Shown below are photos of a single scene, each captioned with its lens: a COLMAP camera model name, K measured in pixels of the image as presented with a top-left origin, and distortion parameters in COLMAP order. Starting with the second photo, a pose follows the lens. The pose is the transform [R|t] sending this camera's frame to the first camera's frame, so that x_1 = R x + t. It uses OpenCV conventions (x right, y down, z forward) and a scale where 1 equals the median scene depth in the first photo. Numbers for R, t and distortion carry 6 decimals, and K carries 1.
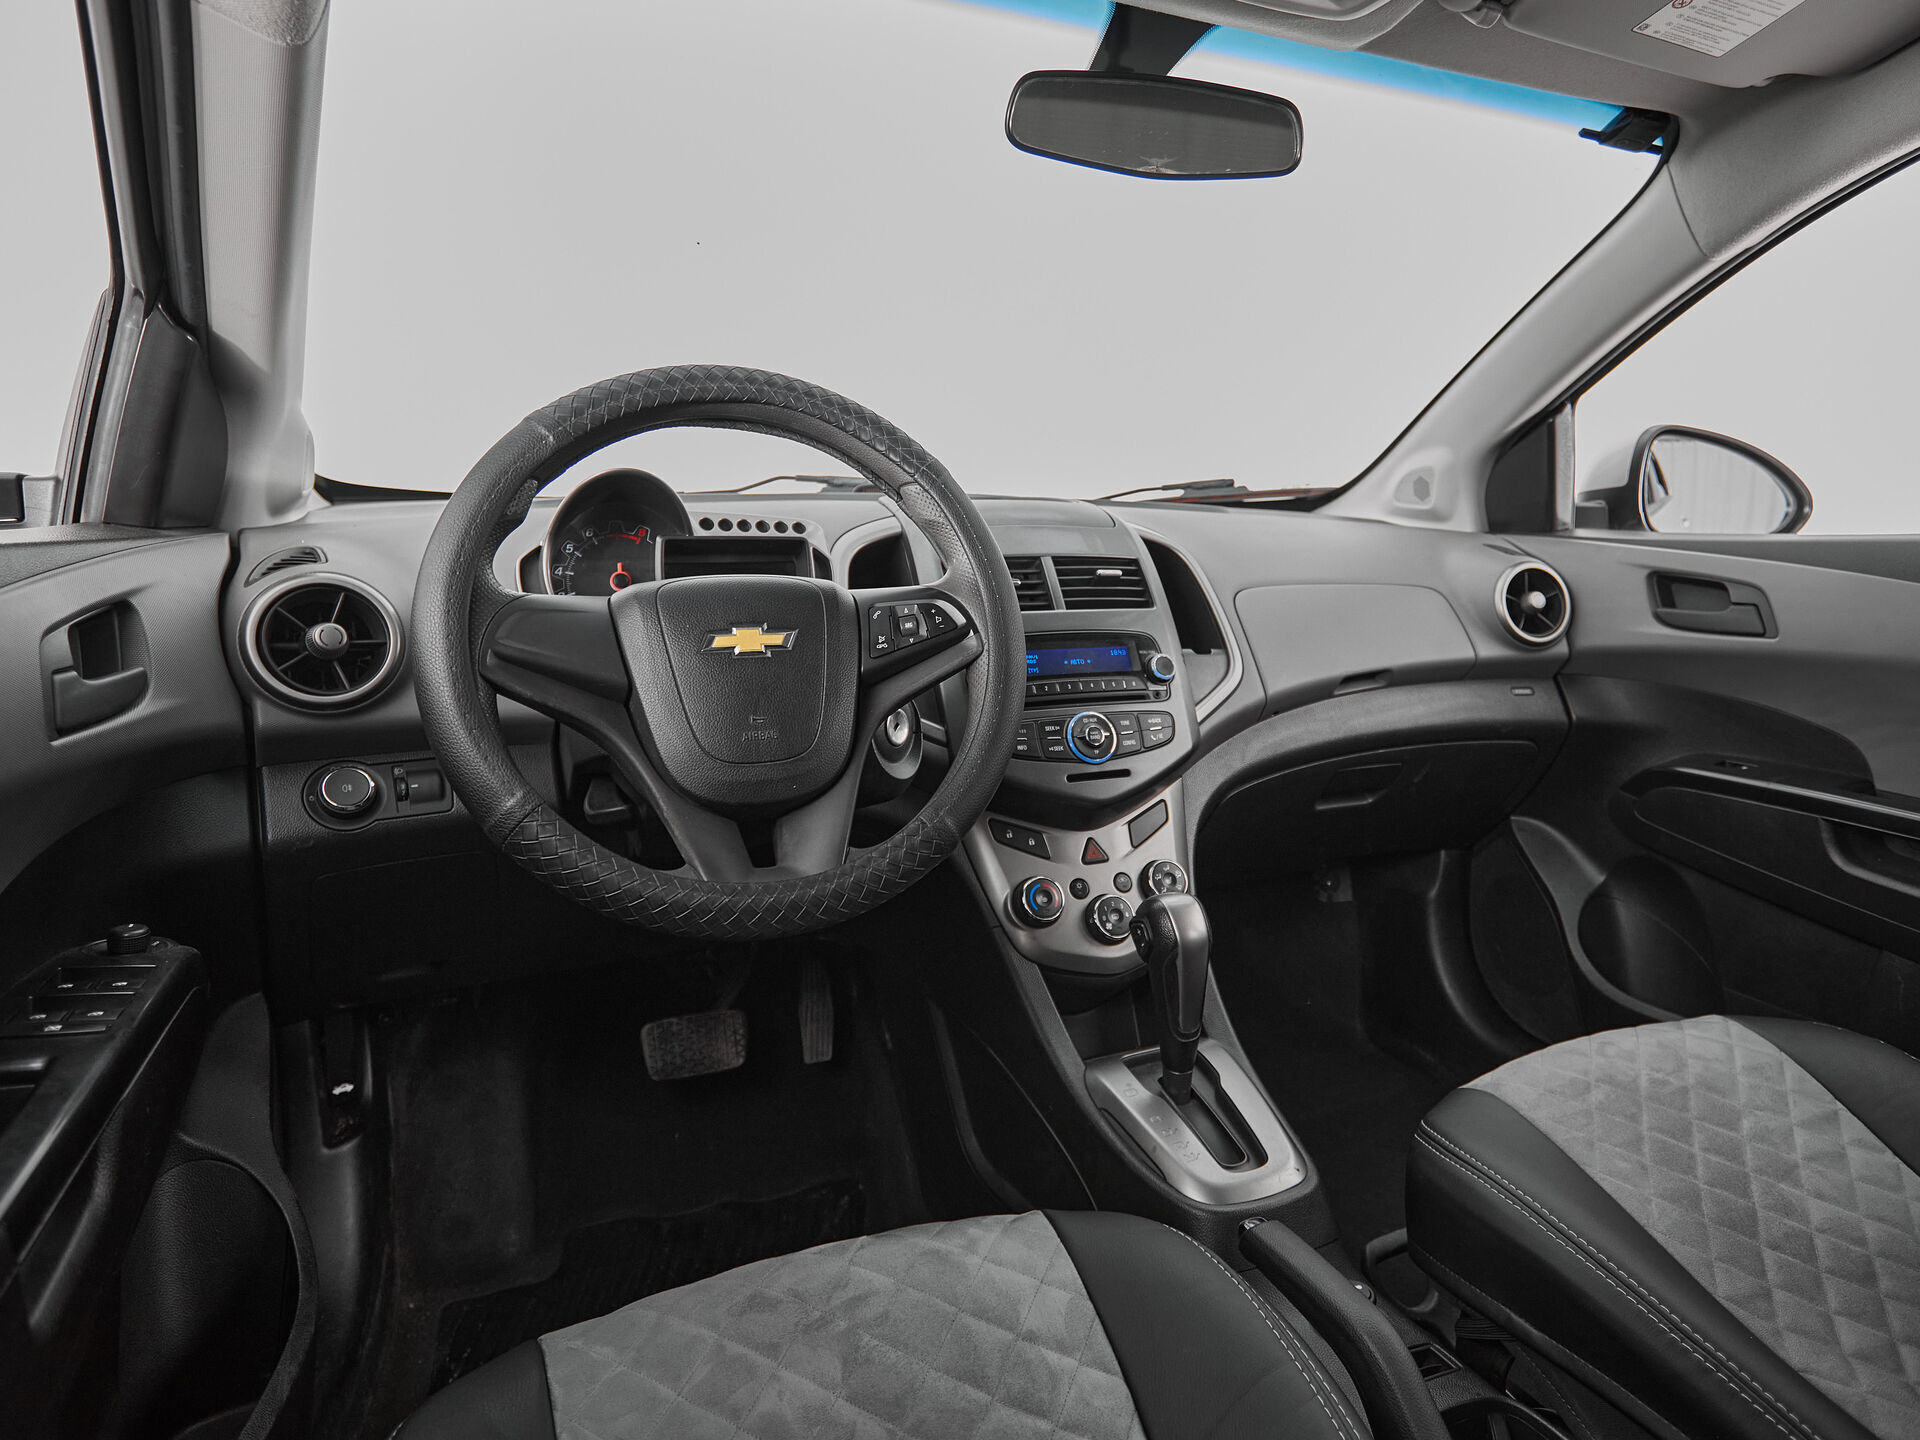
lens RADIAL K [[1142.1, 0, 1029.3], [0, 1142.1, 696.5], [0, 0, 1]] dist [-0.004130, -0.000268]
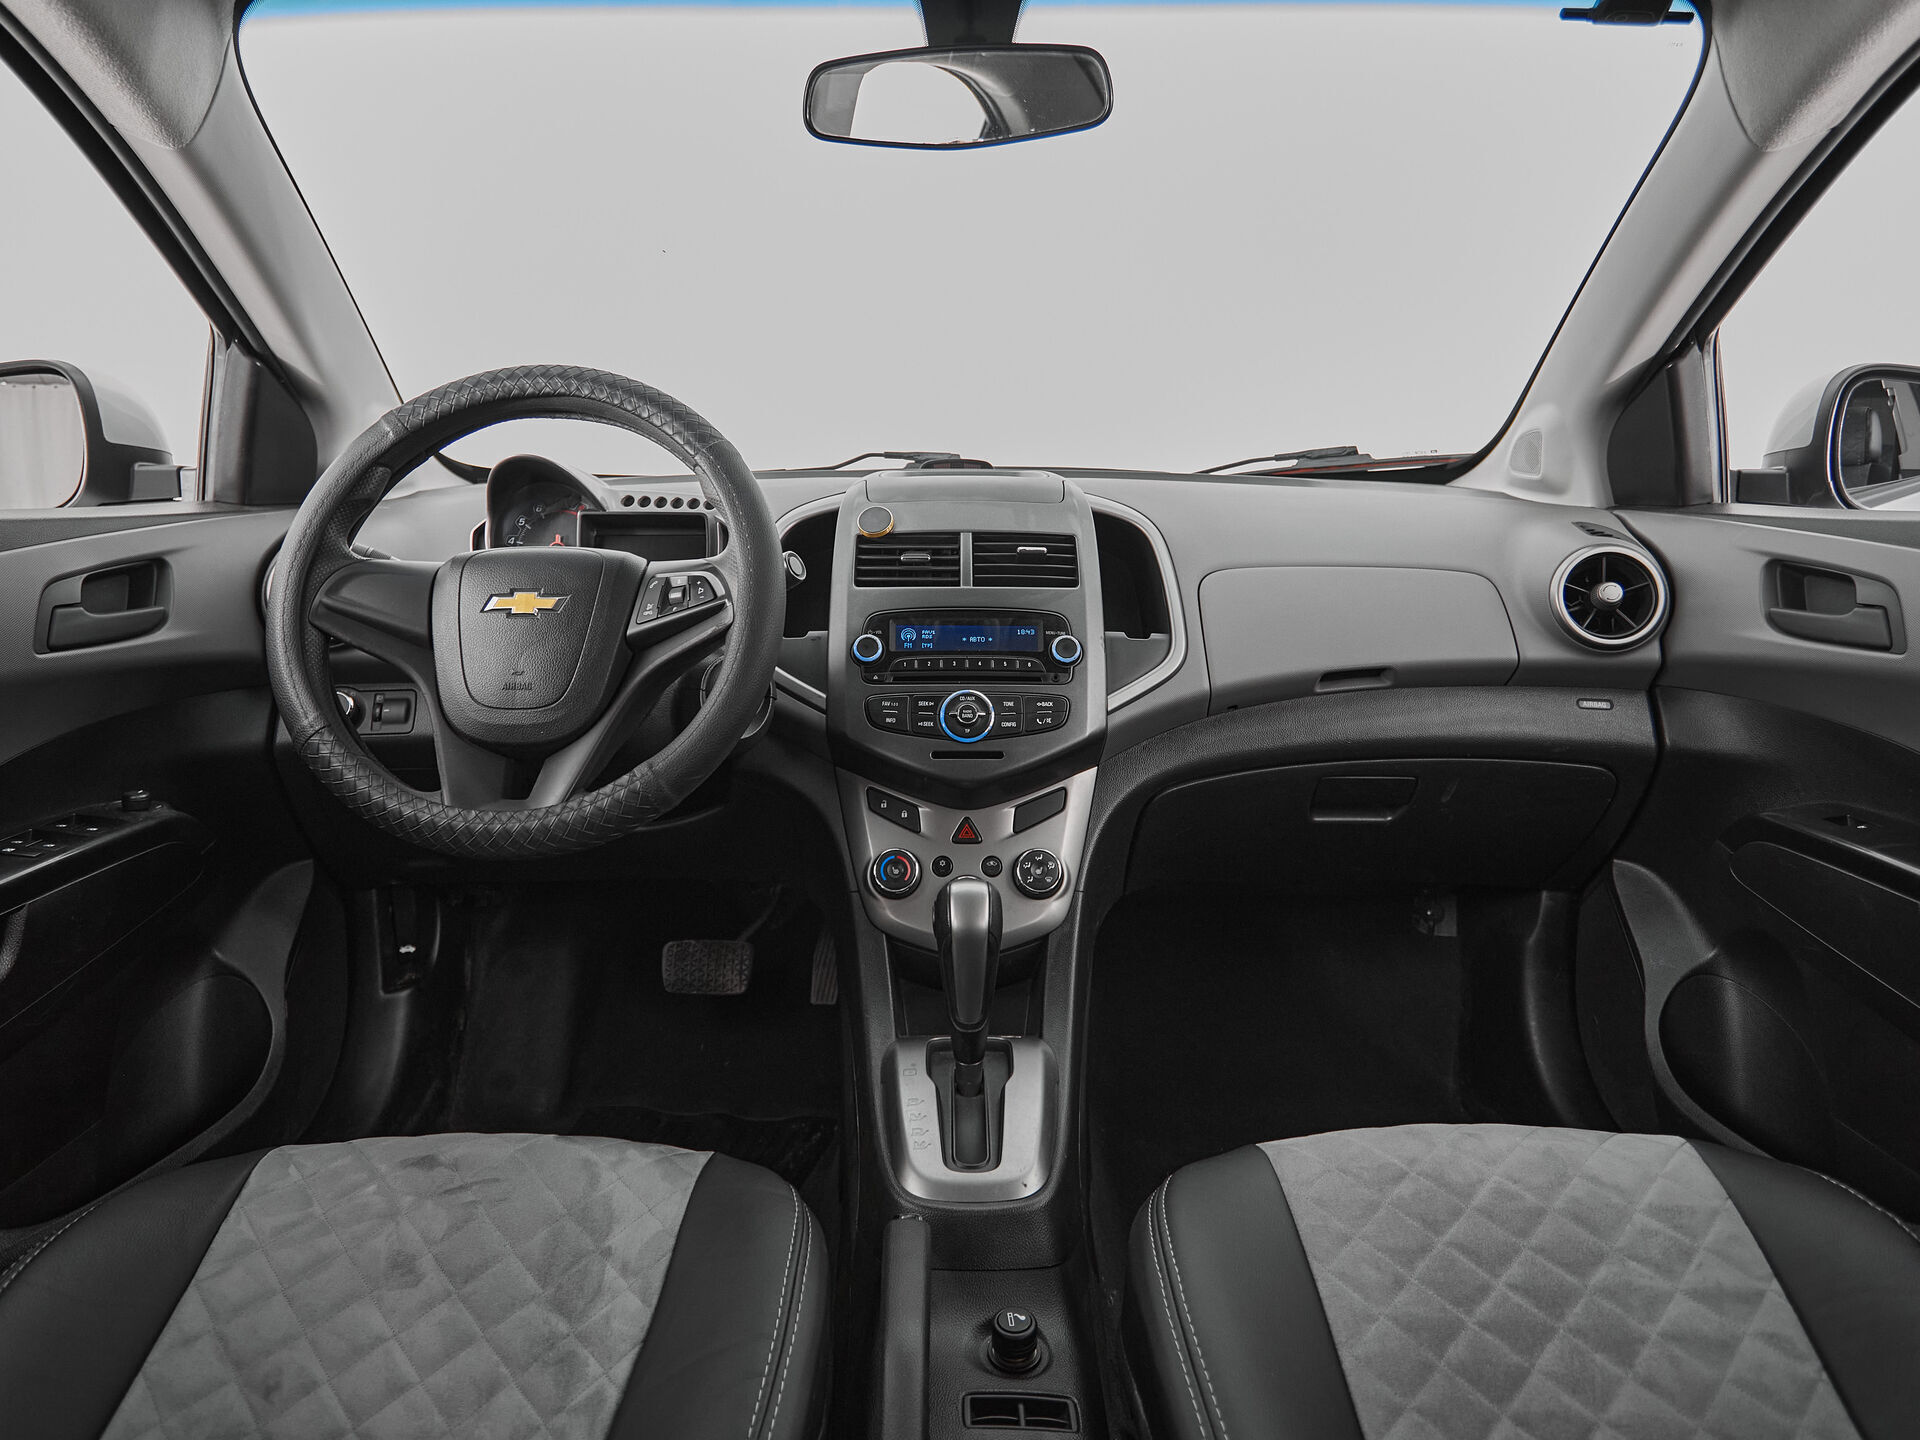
lens RADIAL K [[1156.4, 0, 937.0], [0, 1156.4, 670.5], [0, 0, 1]] dist [-0.001383, -0.001154]
pose [[0.907928, 0.059717, -0.414850, 0.438005], [-0.059027, 0.998151, 0.014495, -0.016169], [0.414949, 0.011327, 0.909774, 0.076185]]
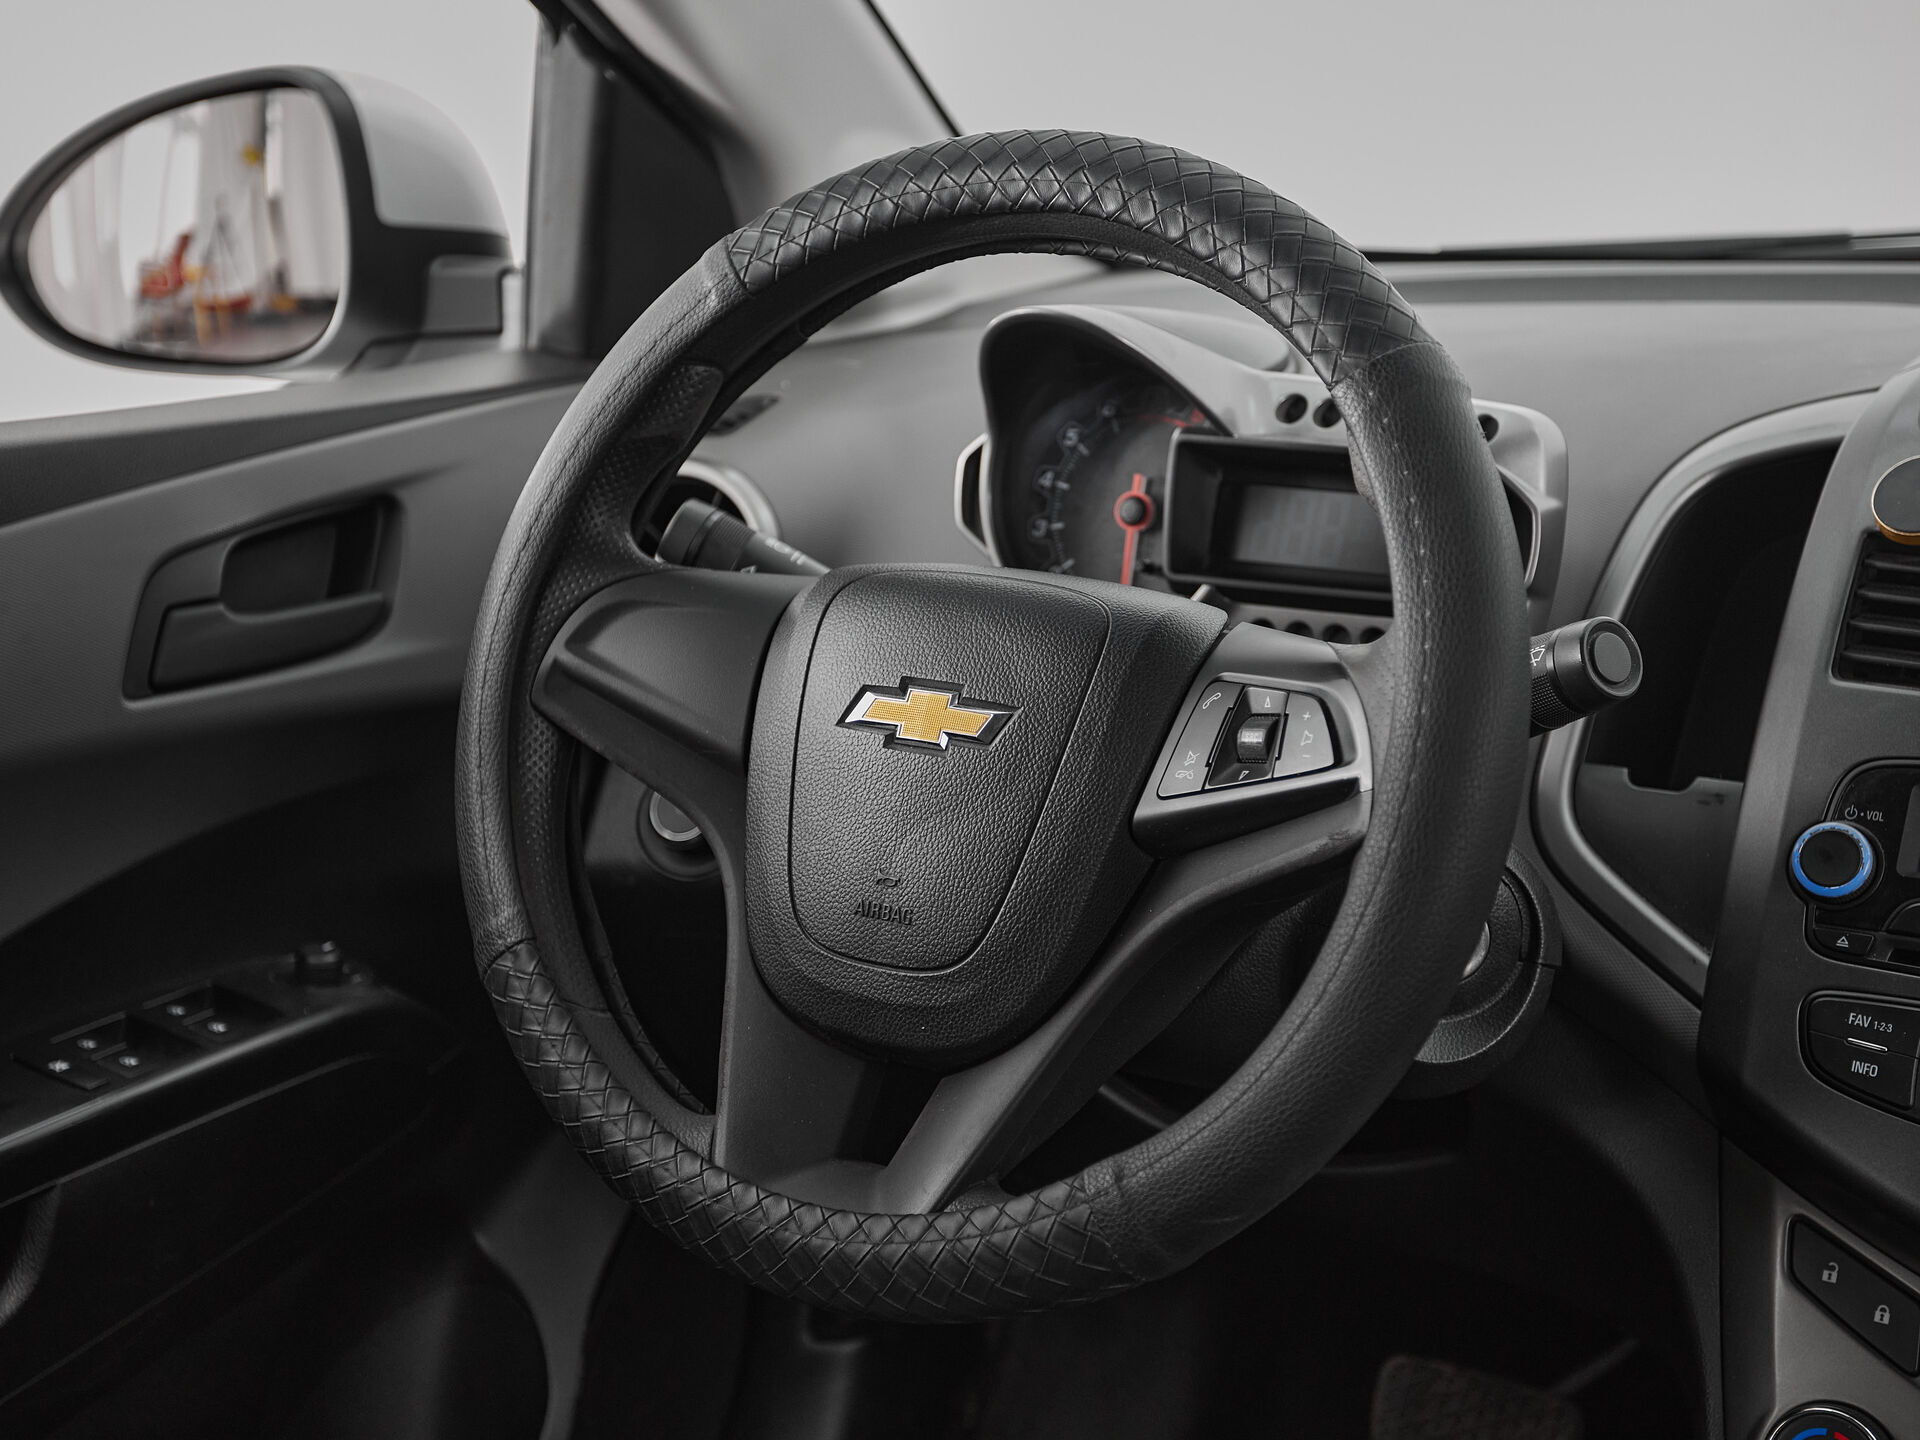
lens RADIAL K [[2472.8, 0, 998.5], [0, 2472.8, 755.0], [0, 0, 1]] dist [0.029679, 0.046832]
pose [[0.564634, 0.206999, -0.798961, 0.445689], [-0.120425, 0.978340, 0.168368, -0.152934], [0.816508, 0.001148, 0.577332, 0.284847]]
